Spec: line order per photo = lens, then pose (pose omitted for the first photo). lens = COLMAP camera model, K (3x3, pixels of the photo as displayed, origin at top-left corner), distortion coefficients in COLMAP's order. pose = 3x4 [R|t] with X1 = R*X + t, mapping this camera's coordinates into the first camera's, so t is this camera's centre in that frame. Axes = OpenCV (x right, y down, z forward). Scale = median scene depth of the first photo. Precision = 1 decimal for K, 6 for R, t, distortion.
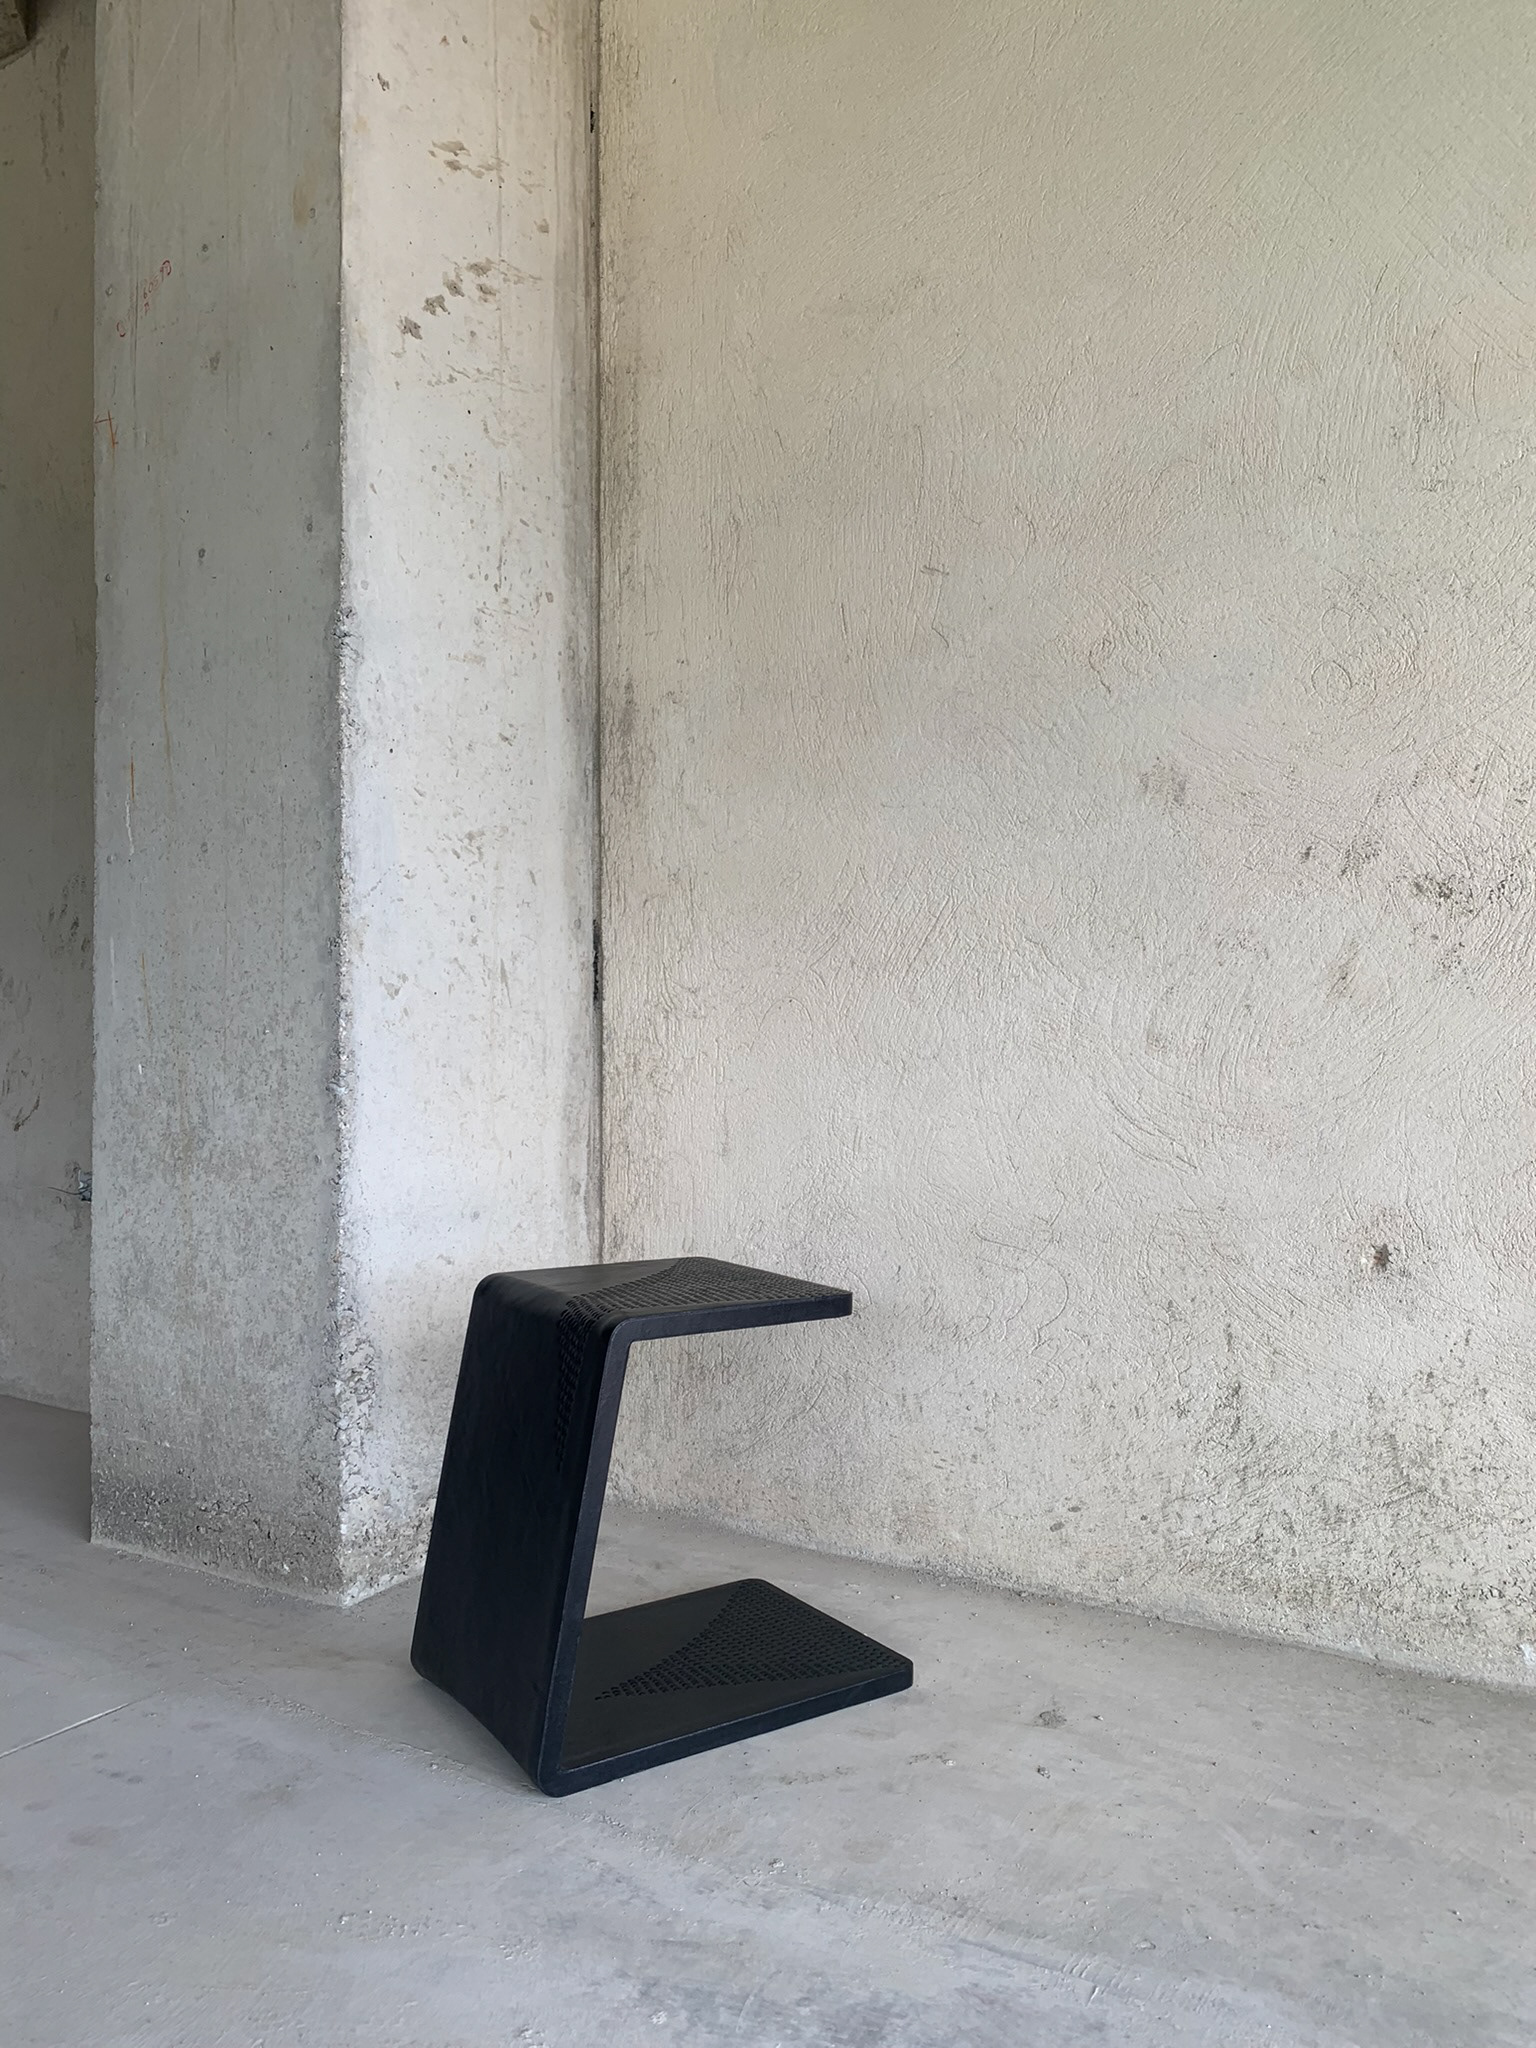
lens RADIAL K [[1554.9, 0, 768.8], [0, 1554.9, 1026.2], [0, 0, 1]] dist [-0.009899, -0.001125]
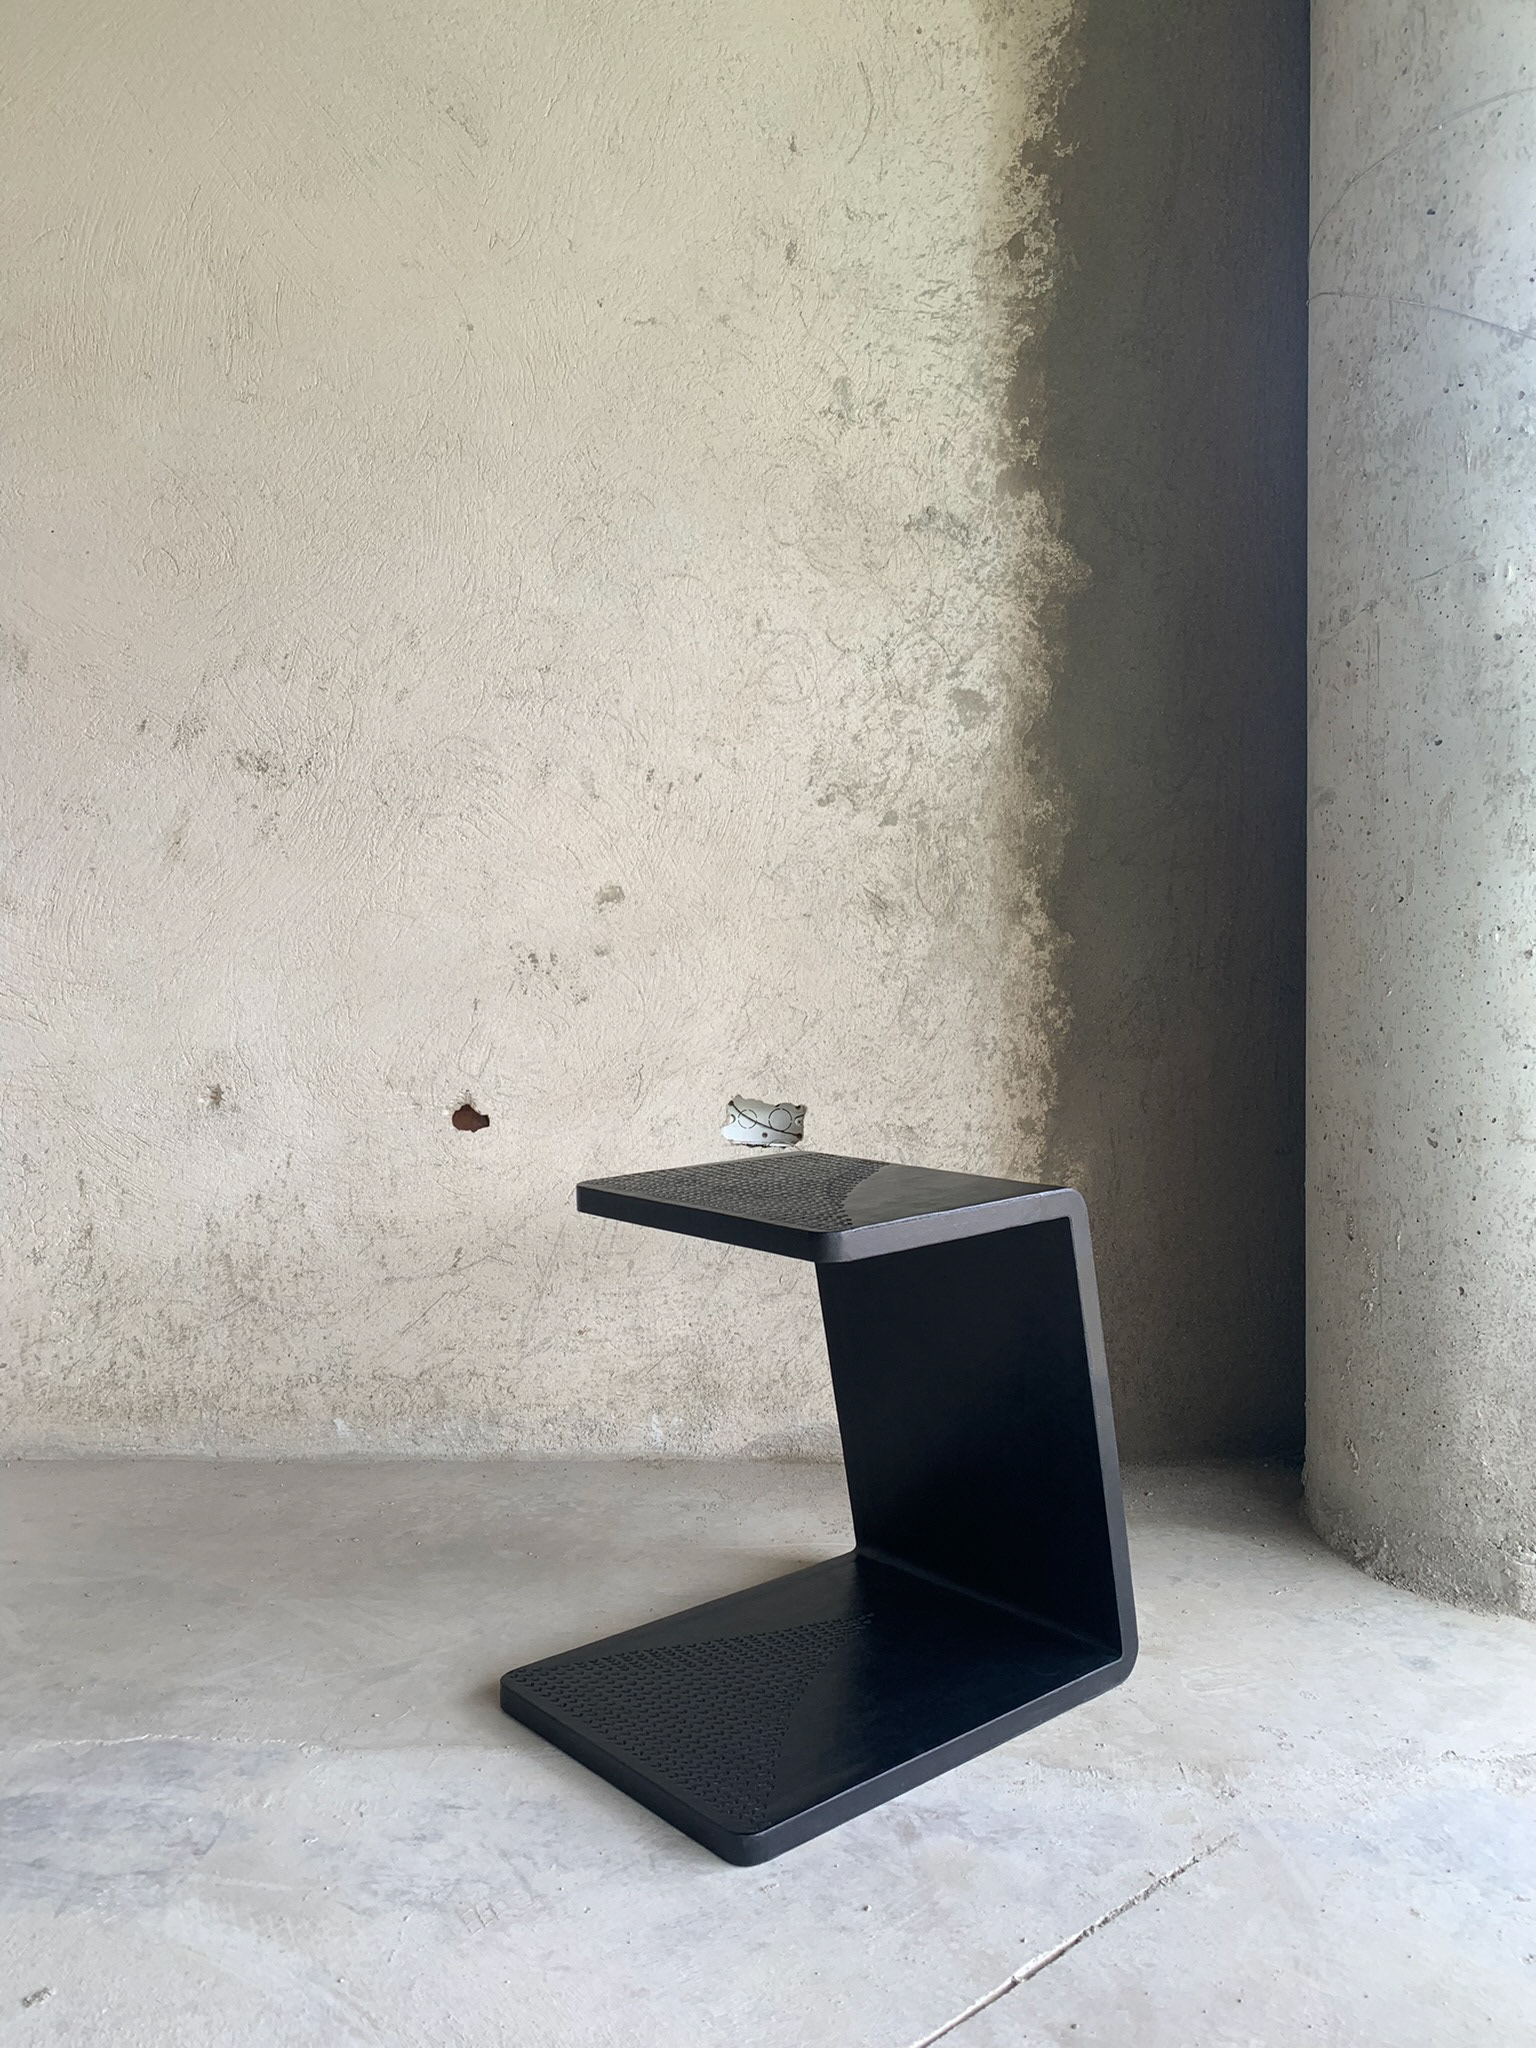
lens RADIAL K [[1554.9, 0, 769.8], [0, 1554.9, 1016.7], [0, 0, 1]] dist [-0.009899, -0.001125]
pose [[0.859283, -0.023157, 0.510977, 0.169671], [0.008608, 0.999488, 0.030820, 0.061492], [-0.511429, -0.022084, 0.859042, -0.150998]]
